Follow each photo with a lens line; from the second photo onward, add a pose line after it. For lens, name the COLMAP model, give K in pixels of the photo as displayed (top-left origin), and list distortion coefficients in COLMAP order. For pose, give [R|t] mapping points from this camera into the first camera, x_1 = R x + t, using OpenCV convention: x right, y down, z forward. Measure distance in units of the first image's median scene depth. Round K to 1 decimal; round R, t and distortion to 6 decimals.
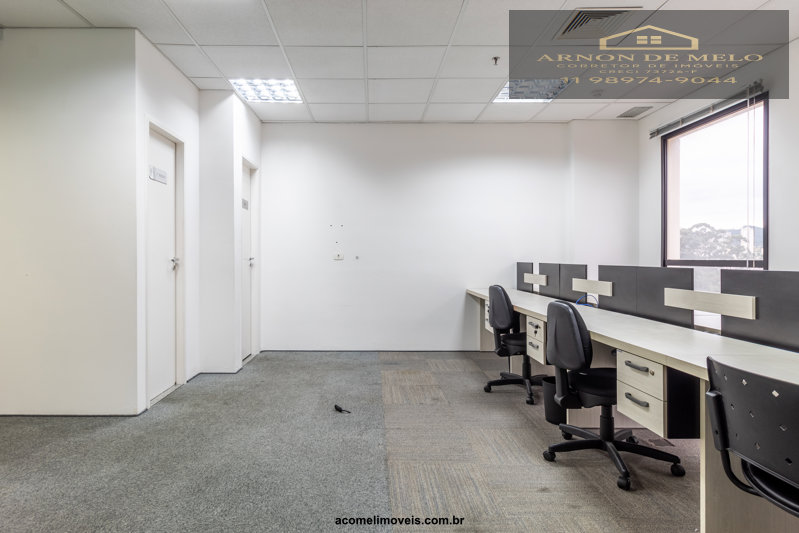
lens RADIAL K [[449.4, 0, 368.9], [0, 449.4, 259.8], [0, 0, 1]] dist [0.000818, -0.000037]
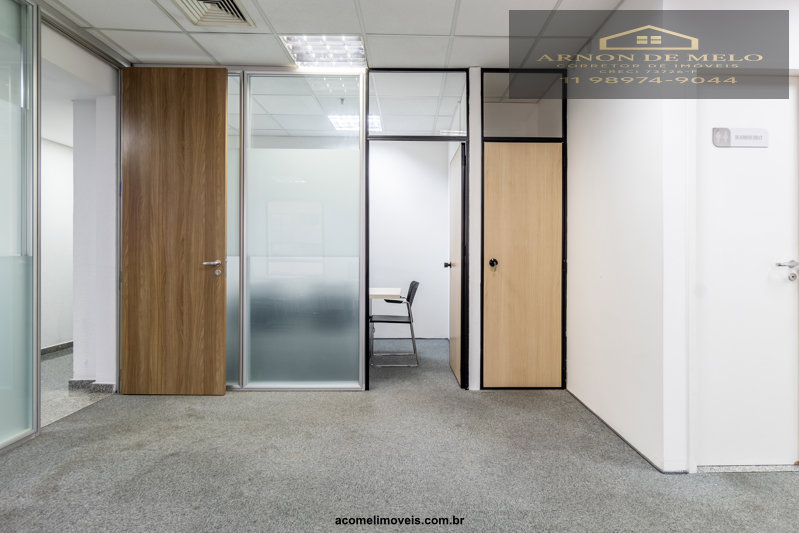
lens RADIAL K [[452.6, 0, 425.2], [0, 452.6, 250.6], [0, 0, 1]] dist [0.000519, 0.001118]
pose [[0.030824, -0.009124, -0.999483, 0.196973], [-0.008440, 0.999920, -0.009389, -0.008862], [0.999489, 0.008725, 0.030744, 0.509925]]
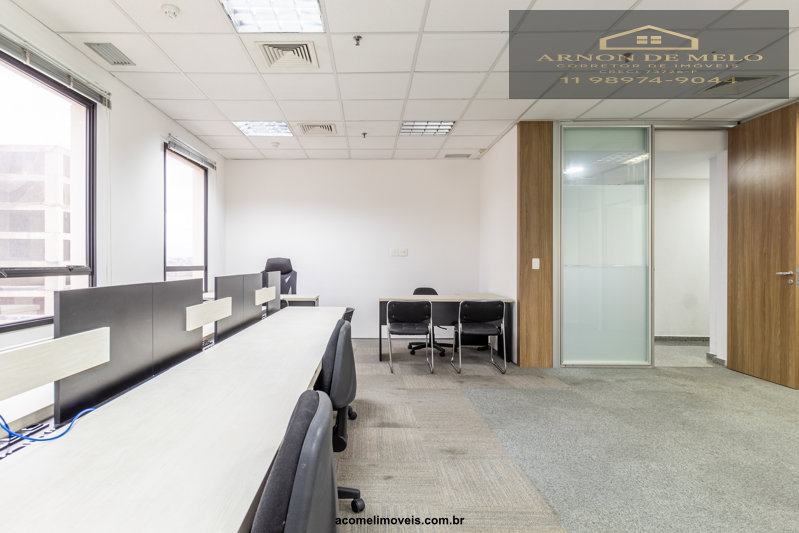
lens RADIAL K [[457.7, 0, 358.5], [0, 457.7, 266.6], [0, 0, 1]] dist [0.000049, 0.000186]
pose [[-0.999867, -0.006288, 0.015076, 0.269465], [-0.006118, 0.999917, 0.011309, -0.011268], [-0.015146, 0.011215, -0.999822, 1.270985]]
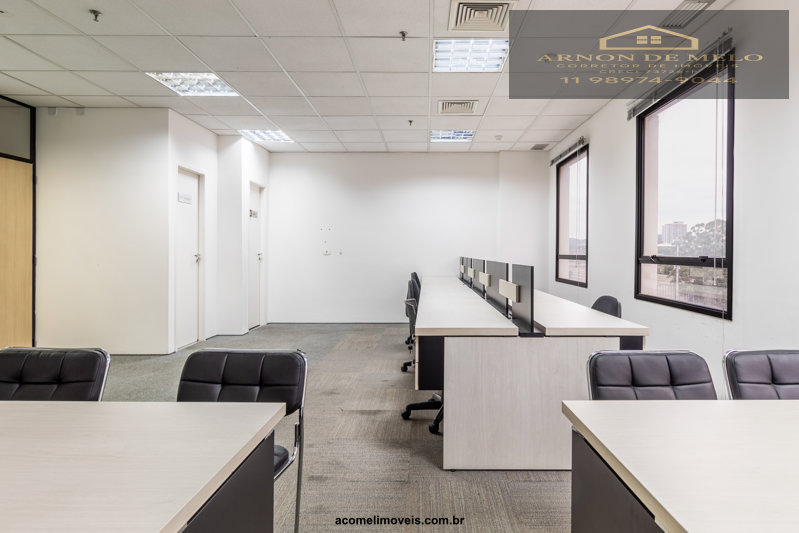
lens RADIAL K [[452.6, 0, 425.2], [0, 452.6, 250.6], [0, 0, 1]] dist [0.000519, 0.001118]
pose [[0.999999, 0.000787, 0.001396, 0.328966], [-0.000774, 0.999956, -0.009326, -0.001122], [-0.001403, 0.009325, 0.999956, -0.507336]]
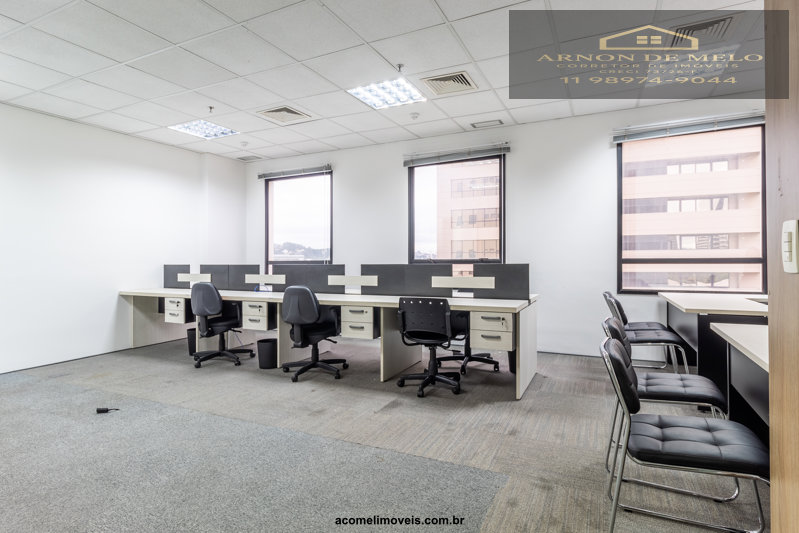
lens RADIAL K [[428.0, 0, 398.1], [0, 428.0, 259.8], [0, 0, 1]] dist [-0.000656, 0.000170]
pose [[0.431315, -0.009823, 0.902148, -0.591541], [0.013936, 0.999894, 0.004225, -0.004516], [-0.902094, 0.010750, 0.431406, -0.023046]]
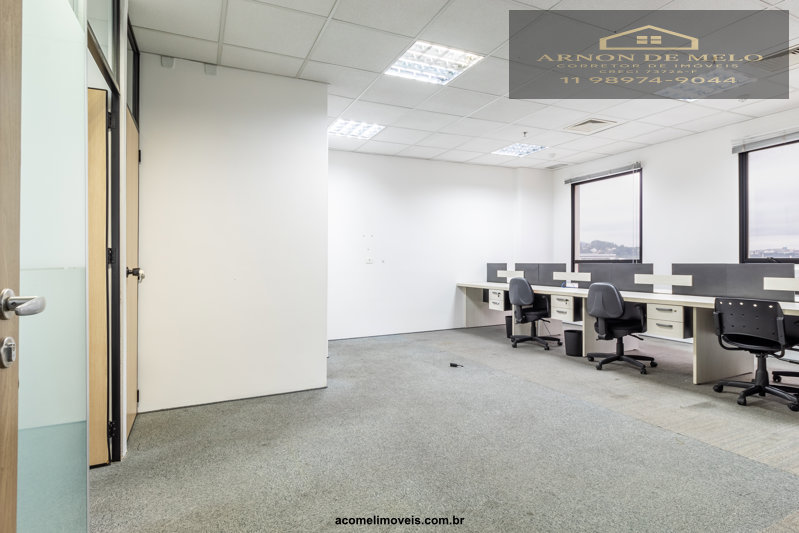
lens RADIAL K [[428.0, 0, 398.1], [0, 428.0, 259.8], [0, 0, 1]] dist [-0.000656, 0.000170]
pose [[0.905442, -0.011342, 0.424319, -0.739531], [0.014655, 0.999882, -0.004545, -0.004024], [-0.424218, 0.010333, 0.905501, -0.161699]]
